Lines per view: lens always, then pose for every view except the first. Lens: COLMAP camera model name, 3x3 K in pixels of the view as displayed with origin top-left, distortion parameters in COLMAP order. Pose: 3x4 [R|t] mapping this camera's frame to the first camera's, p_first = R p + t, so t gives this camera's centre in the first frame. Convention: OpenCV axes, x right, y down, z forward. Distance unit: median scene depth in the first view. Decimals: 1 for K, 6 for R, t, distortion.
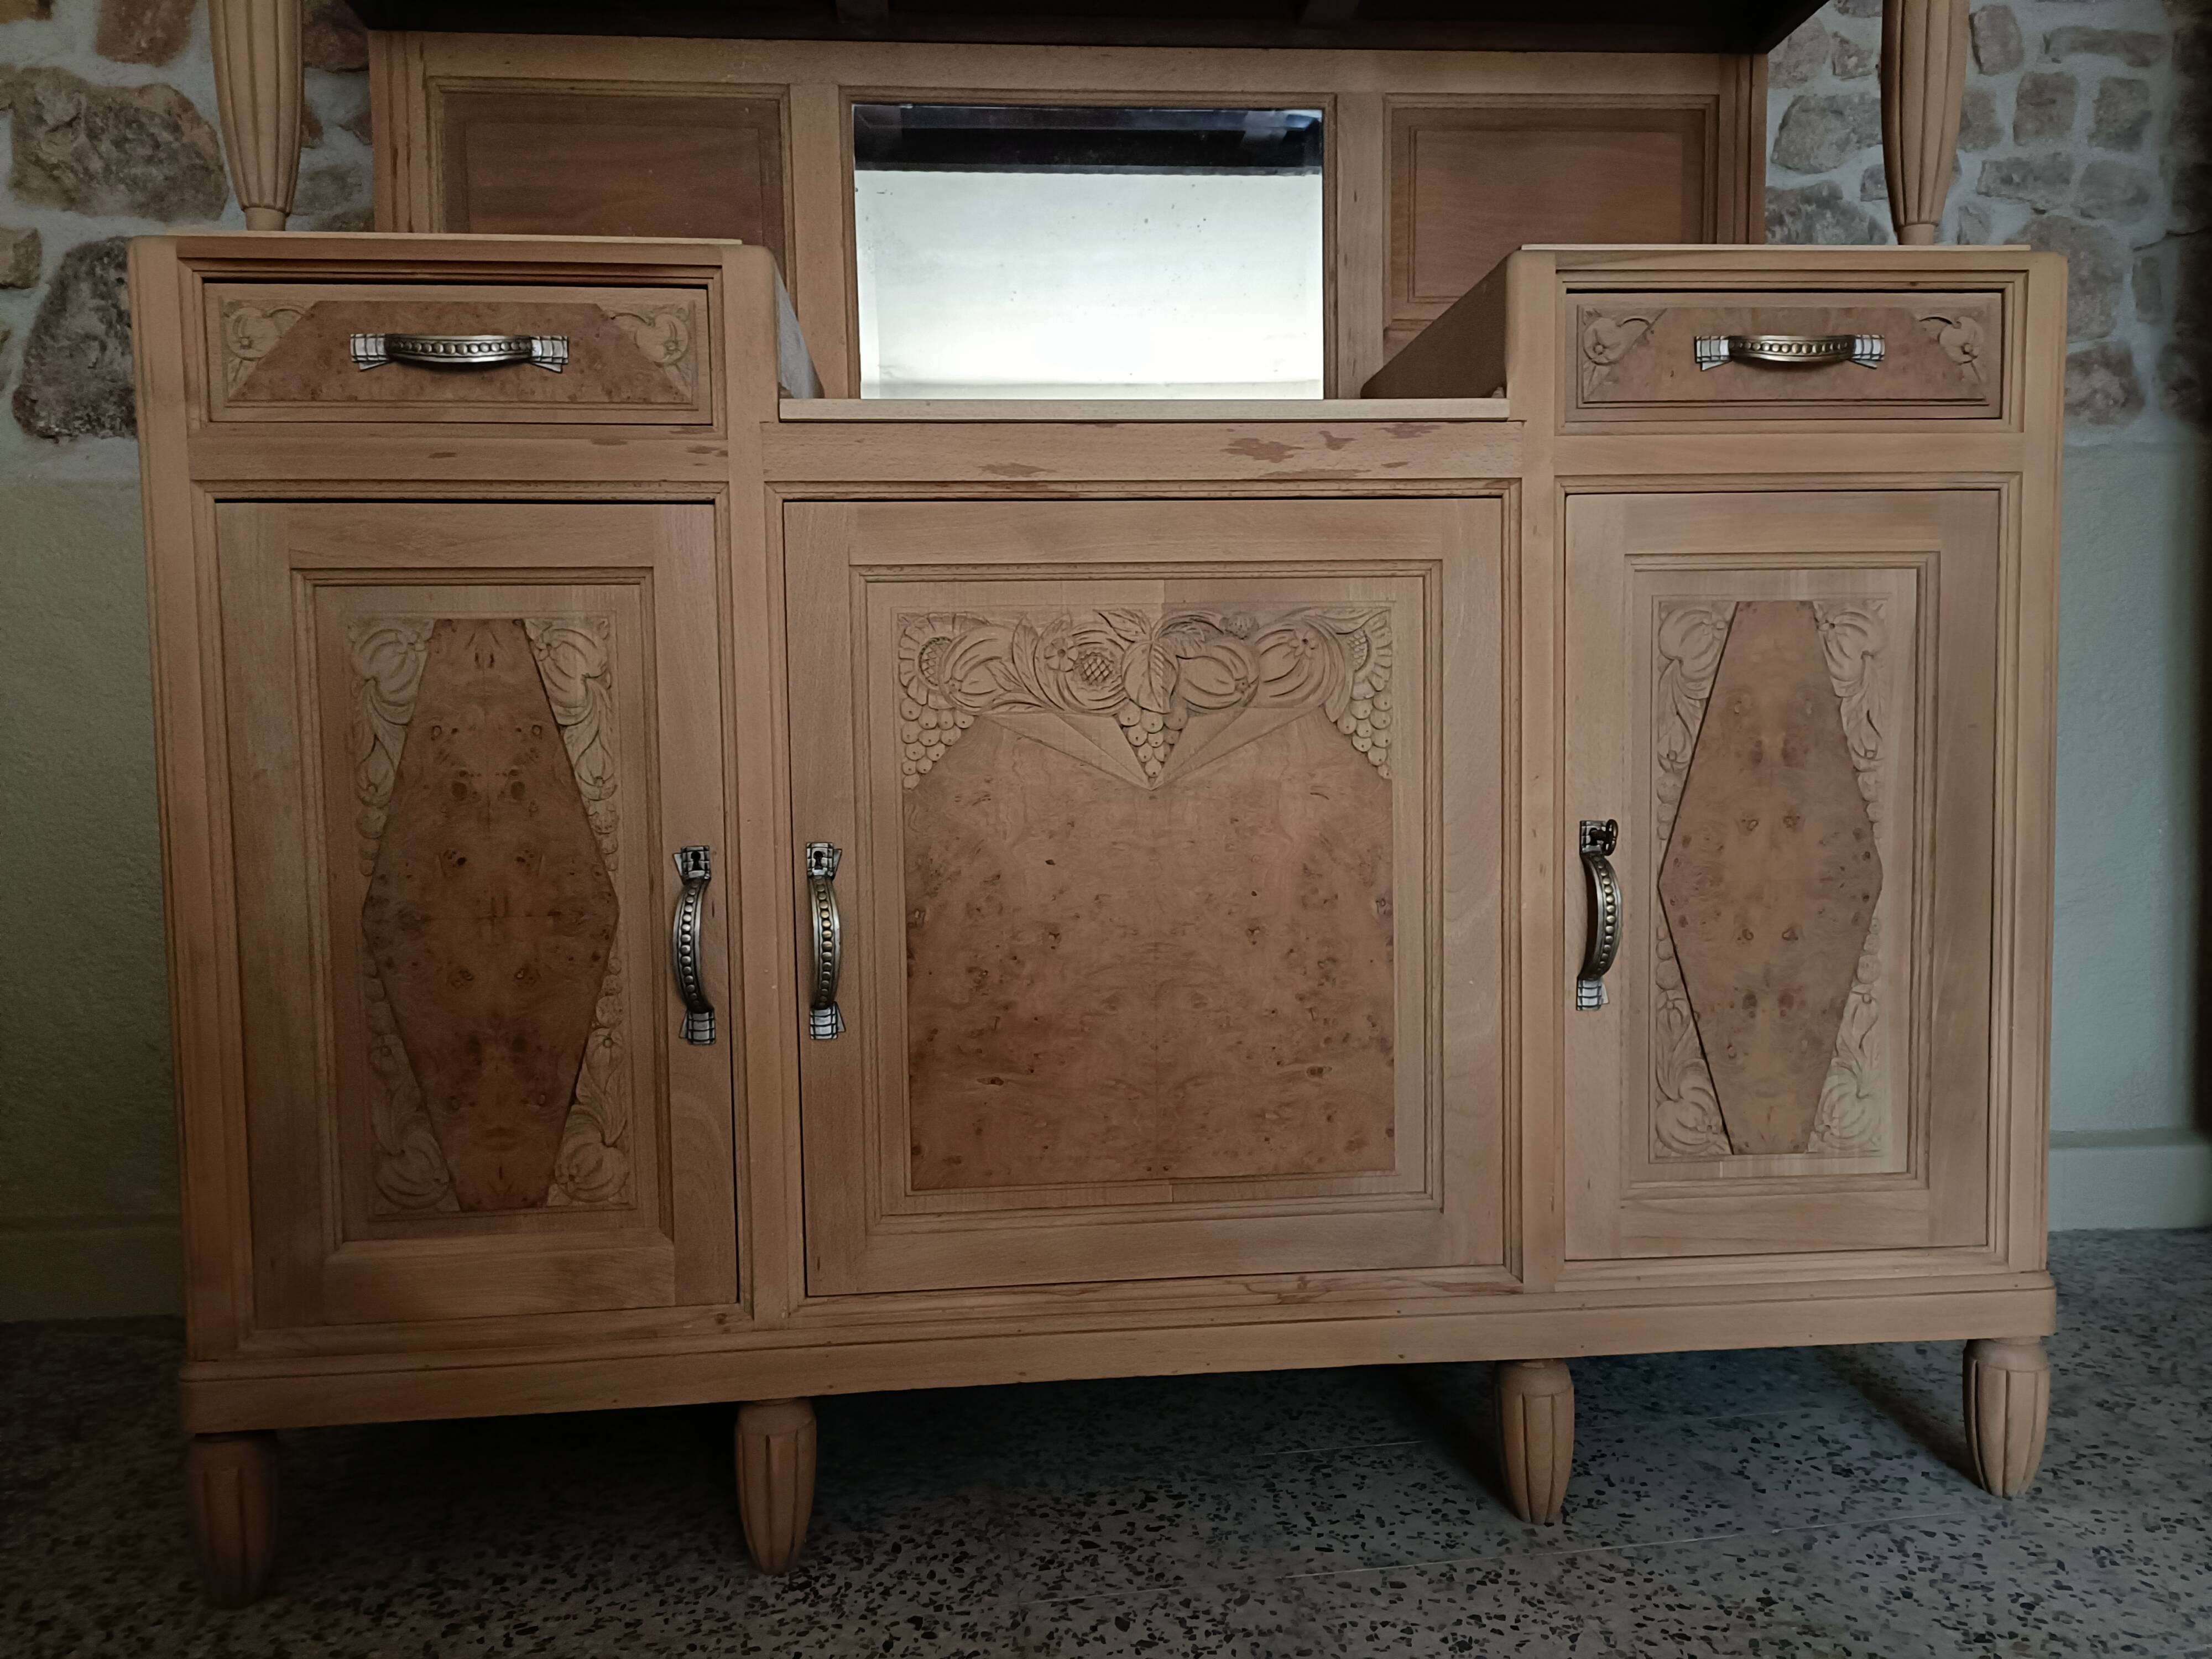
lens RADIAL K [[1611.9, 0, 1098.5], [0, 1611.9, 838.3], [0, 0, 1]] dist [0.050797, -0.044975]
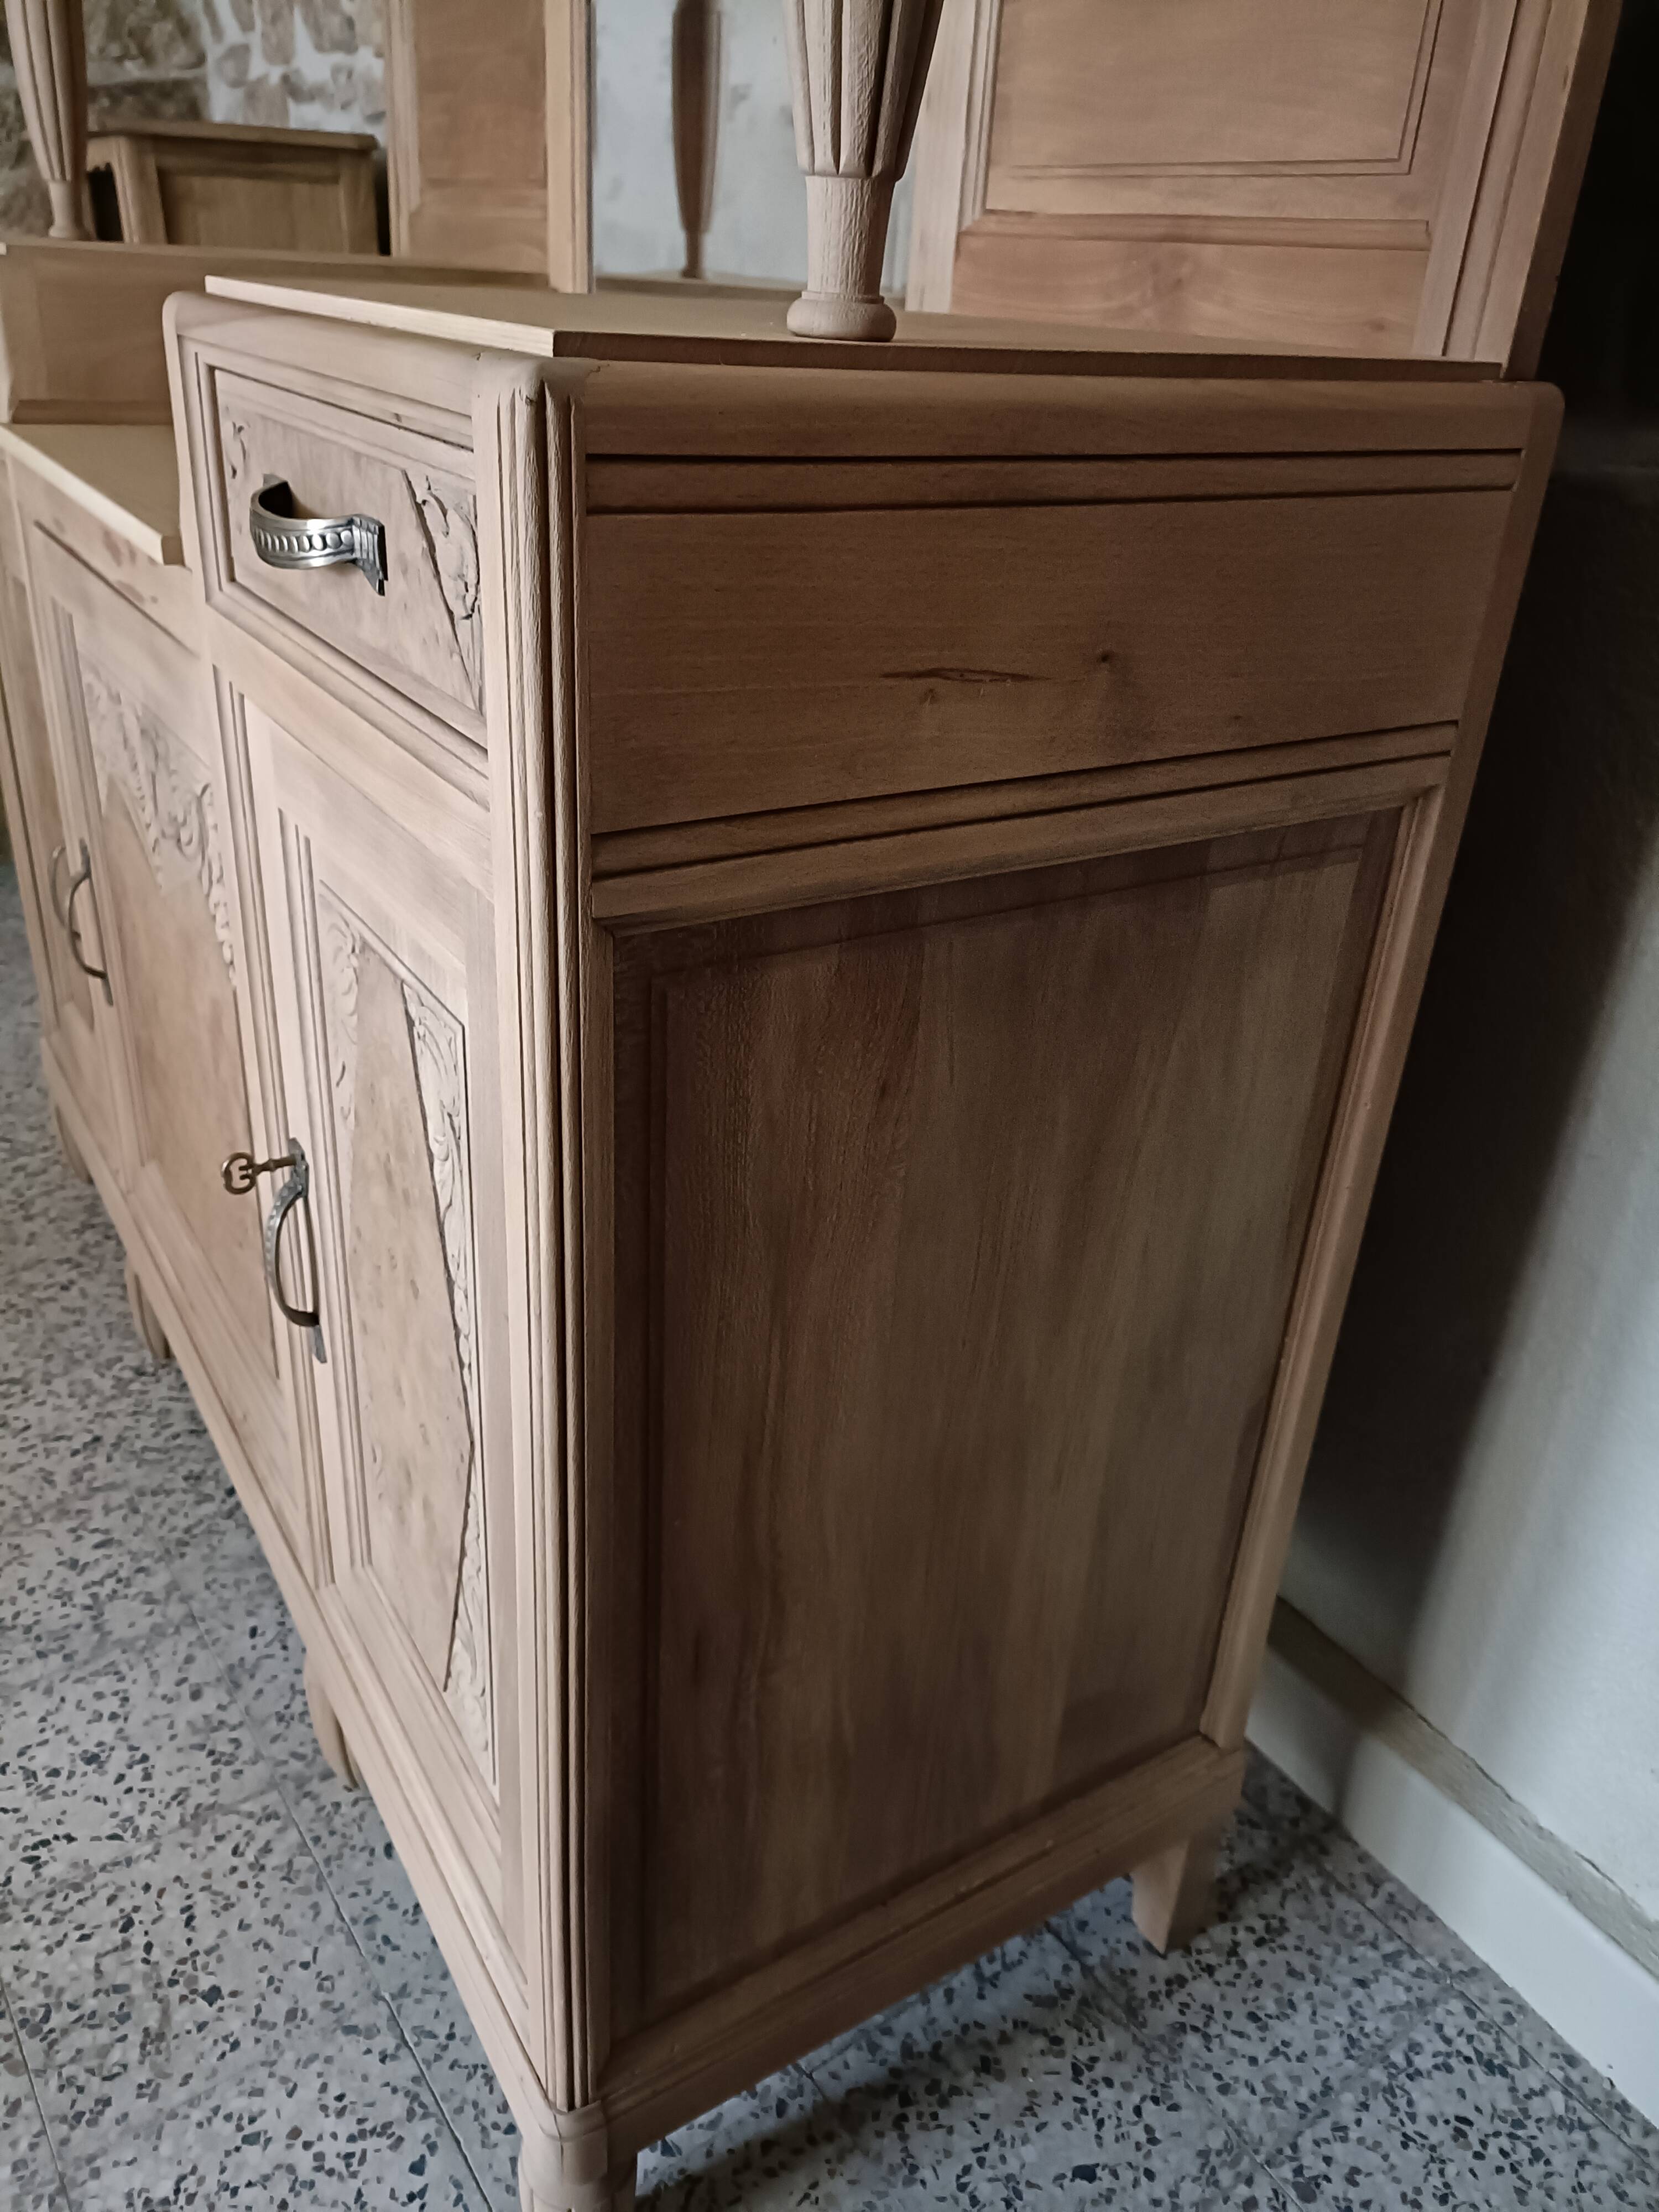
lens RADIAL K [[1611.9, 0, 808.5], [0, 1611.9, 1113.3], [0, 0, 1]] dist [0.050797, -0.044975]
pose [[0.452357, 0.449258, -0.770416, 0.986635], [-0.124848, 0.887246, 0.444081, -0.386871], [0.883055, -0.104699, 0.457441, 0.886644]]
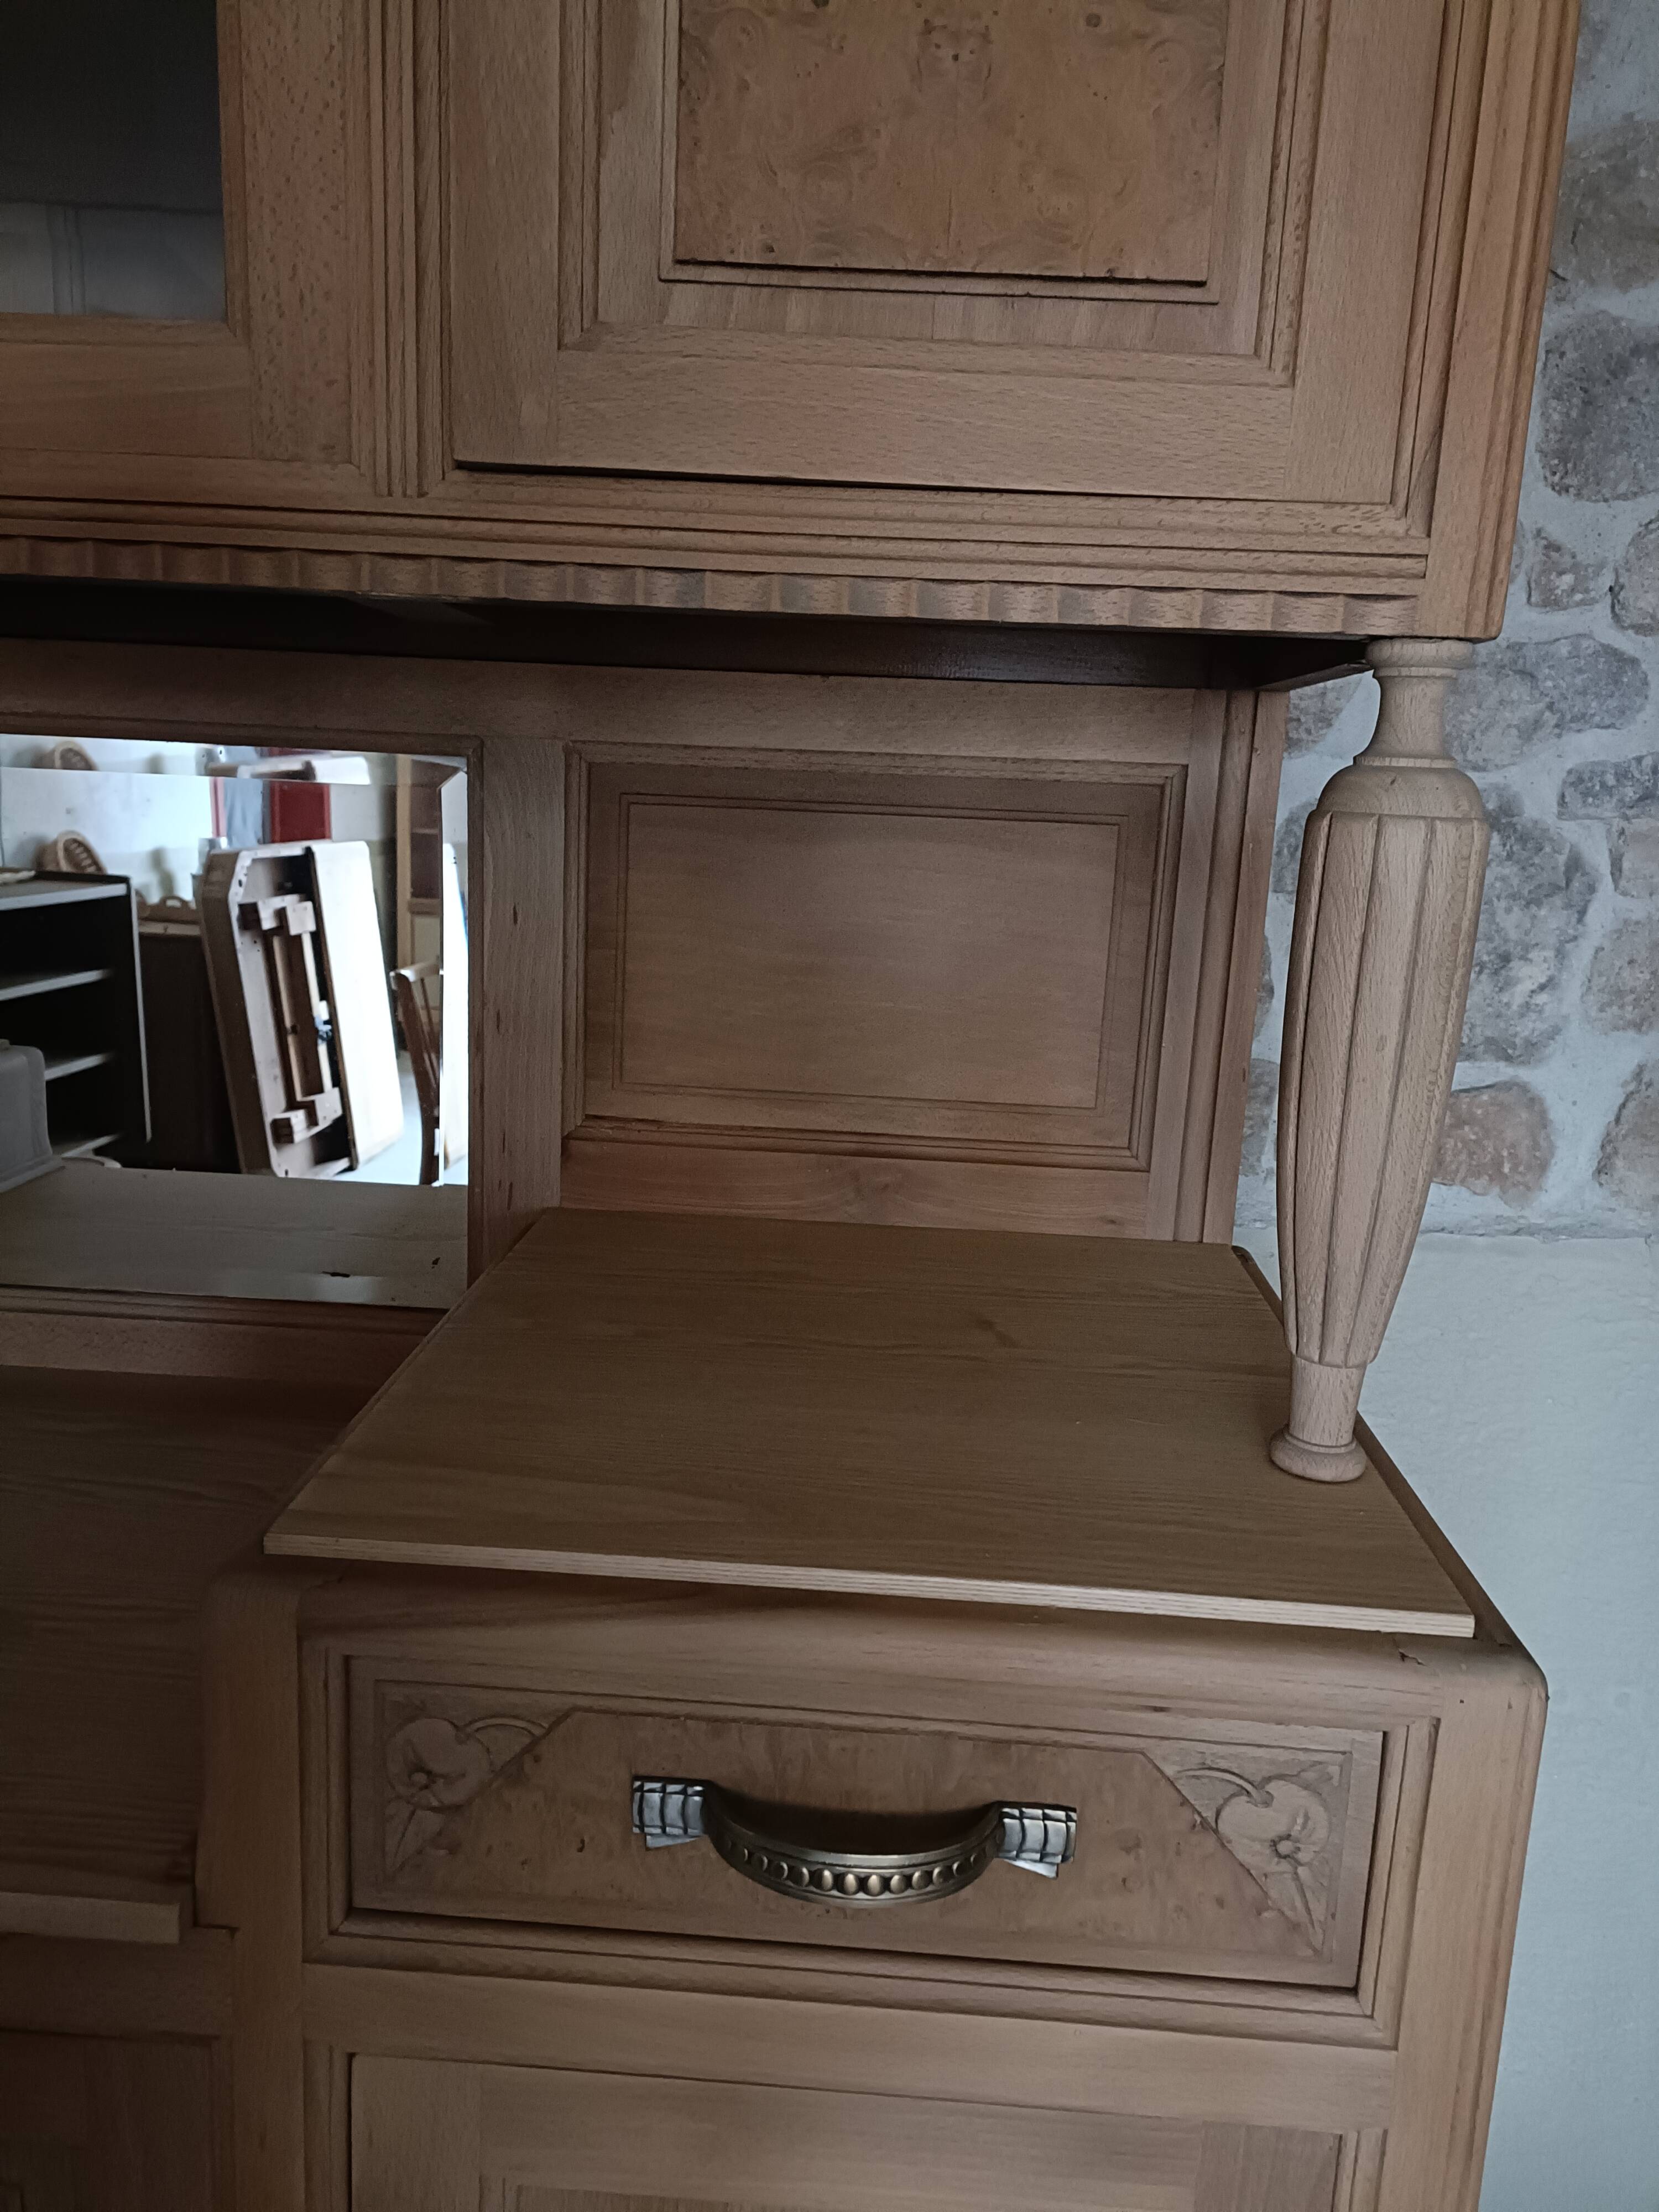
lens RADIAL K [[1611.9, 0, 823.2], [0, 1611.9, 1105.1], [0, 0, 1]] dist [0.050797, -0.044975]
pose [[0.988186, 0.088097, -0.125410, 0.457358], [-0.070937, 0.988267, 0.135265, -0.552274], [0.135855, -0.124771, 0.982841, 0.598523]]
